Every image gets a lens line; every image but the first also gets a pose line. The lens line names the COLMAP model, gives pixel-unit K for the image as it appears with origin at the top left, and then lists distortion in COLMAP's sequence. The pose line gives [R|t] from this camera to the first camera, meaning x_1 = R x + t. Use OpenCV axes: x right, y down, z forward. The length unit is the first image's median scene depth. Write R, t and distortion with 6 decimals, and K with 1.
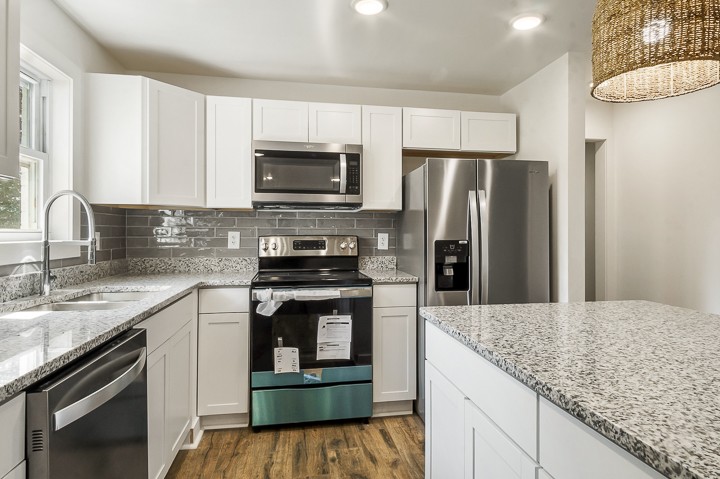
lens RADIAL K [[389.4, 0, 360.8], [0, 389.4, 235.0], [0, 0, 1]] dist [-0.001776, 0.001532]
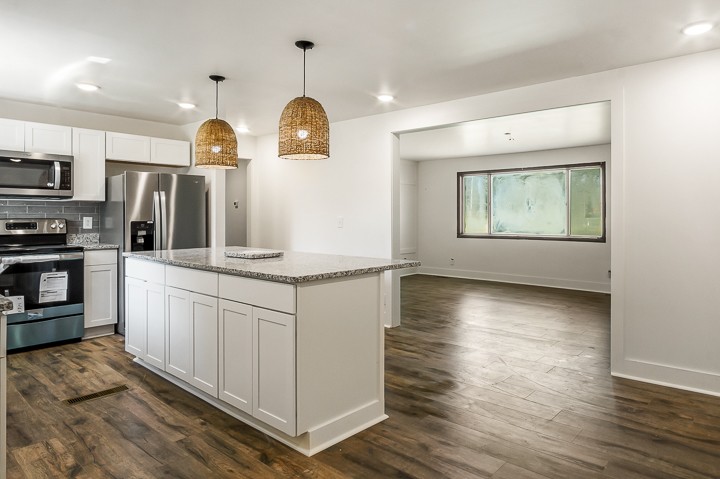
lens RADIAL K [[389.4, 0, 366.6], [0, 389.4, 216.7], [0, 0, 1]] dist [-0.001776, 0.001532]
pose [[0.745585, -0.000075, 0.666410, -0.153911], [0.001457, 0.999998, -0.001517, -0.002083], [-0.666408, 0.002102, 0.745584, -0.841323]]
